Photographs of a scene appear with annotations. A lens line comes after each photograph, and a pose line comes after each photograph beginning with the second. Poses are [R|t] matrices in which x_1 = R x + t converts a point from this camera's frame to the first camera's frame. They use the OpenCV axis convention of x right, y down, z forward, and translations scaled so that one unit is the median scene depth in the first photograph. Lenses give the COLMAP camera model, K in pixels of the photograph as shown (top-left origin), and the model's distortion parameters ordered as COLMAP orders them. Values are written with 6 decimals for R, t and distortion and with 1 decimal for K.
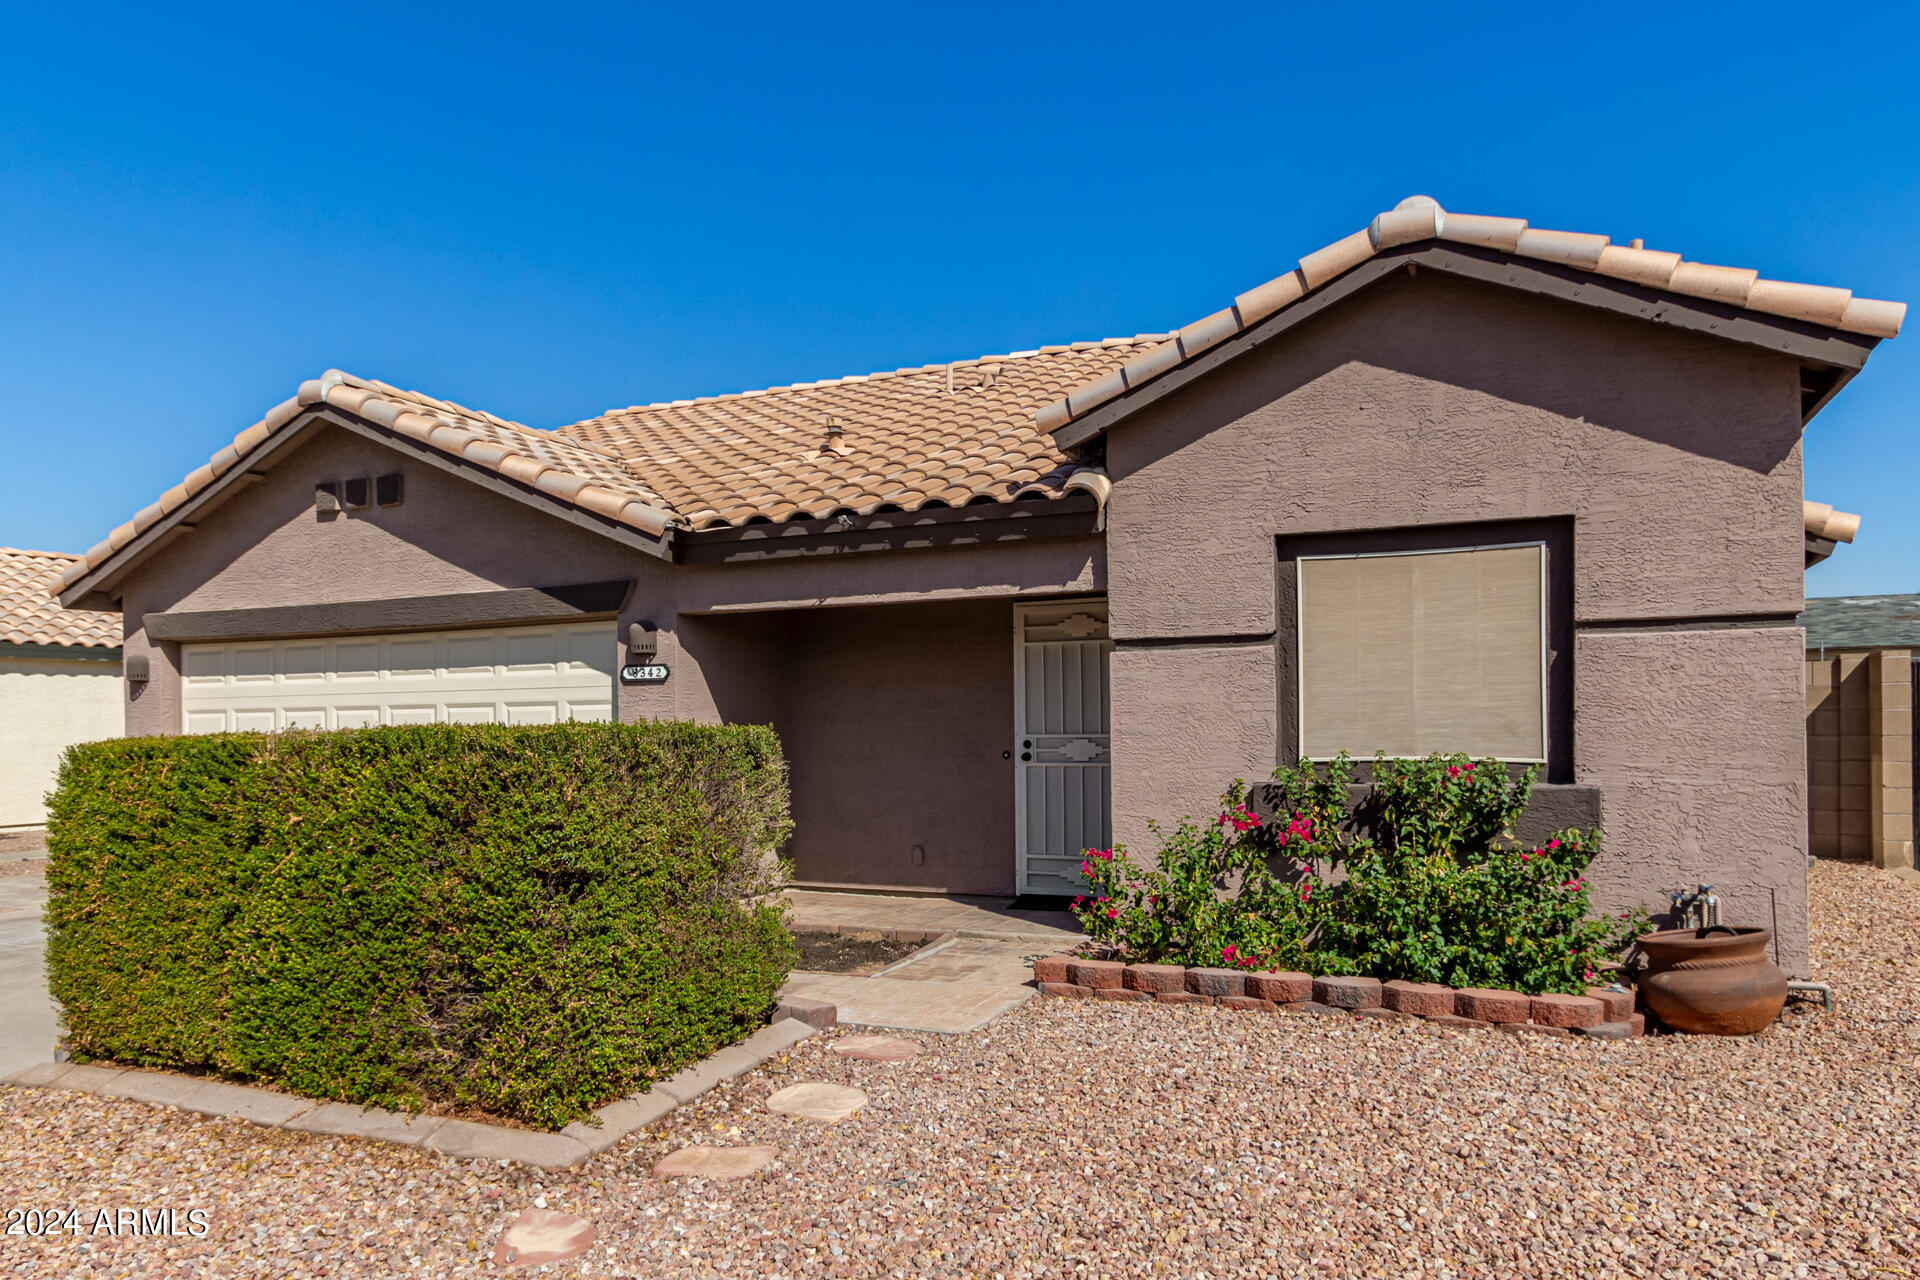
lens RADIAL K [[1041.9, 0, 985.7], [0, 1041.9, 629.3], [0, 0, 1]] dist [0.007355, -0.001568]
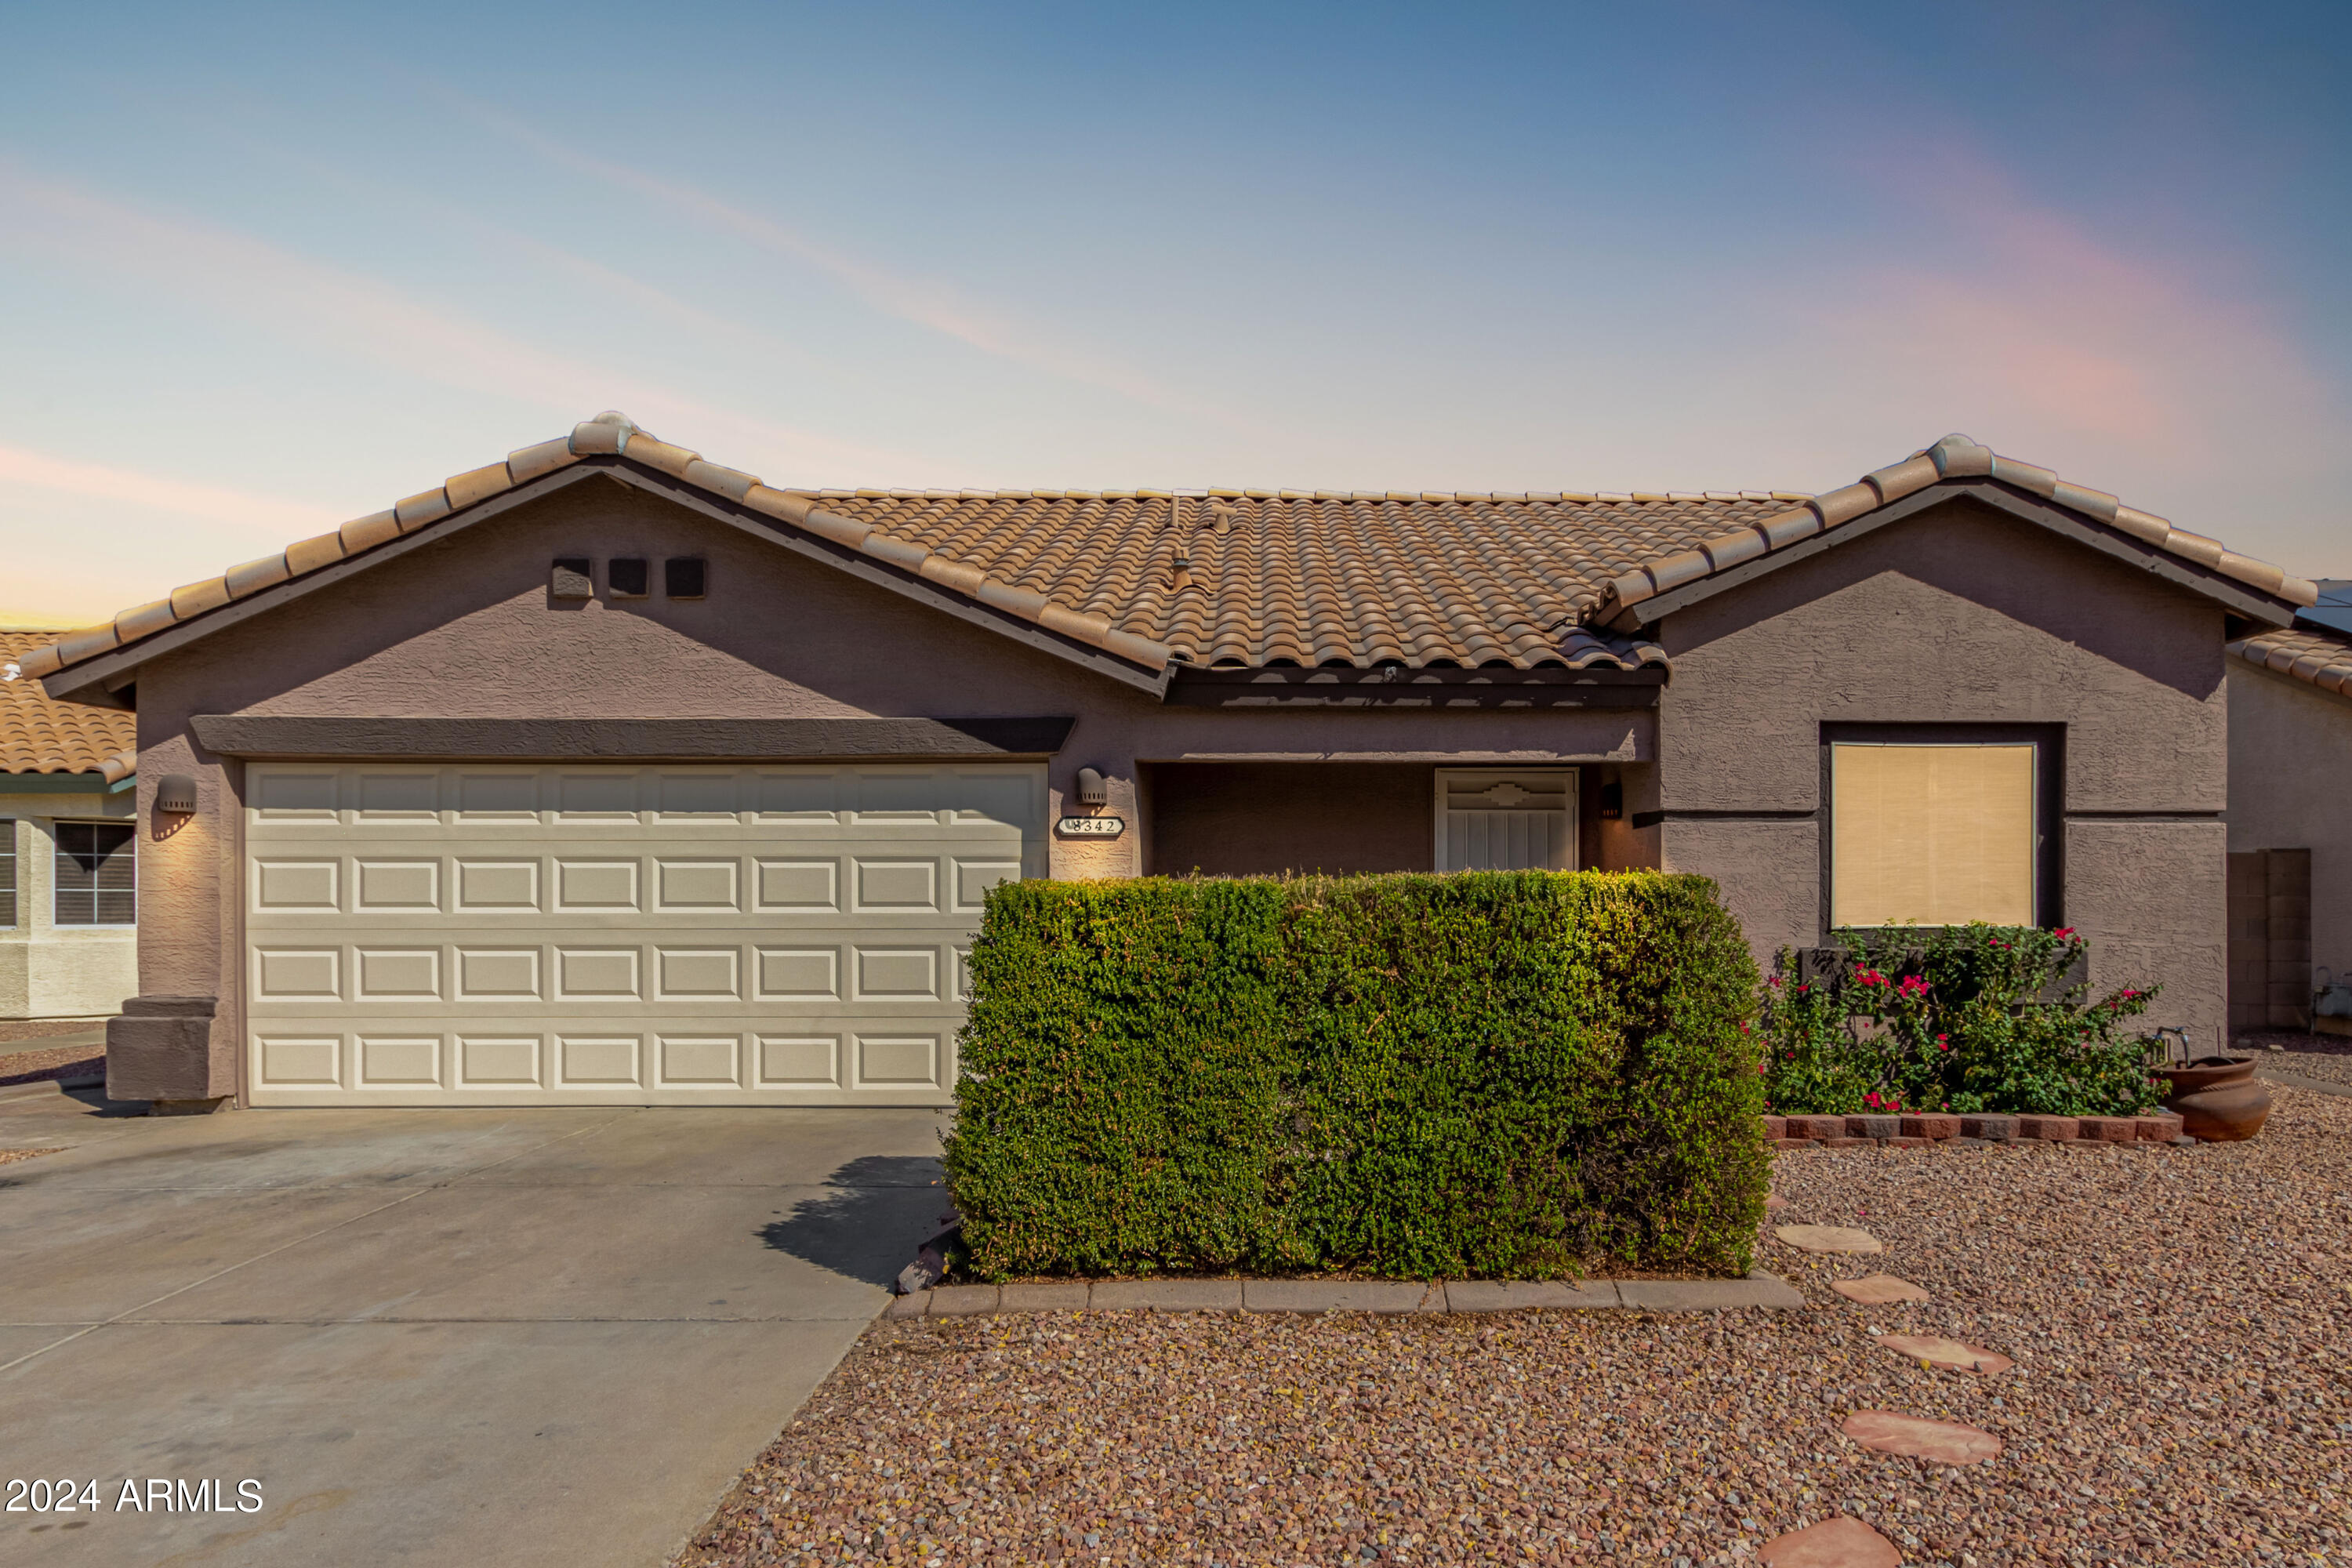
lens RADIAL K [[1188.9, 0, 1180.7], [0, 1188.9, 793.5], [0, 0, 1]] dist [0.002383, 0.000471]
pose [[0.936321, 0.045907, 0.348130, -0.730473], [-0.044053, 0.998941, -0.013243, 0.029683], [-0.348370, -0.002936, 0.937353, 0.064112]]
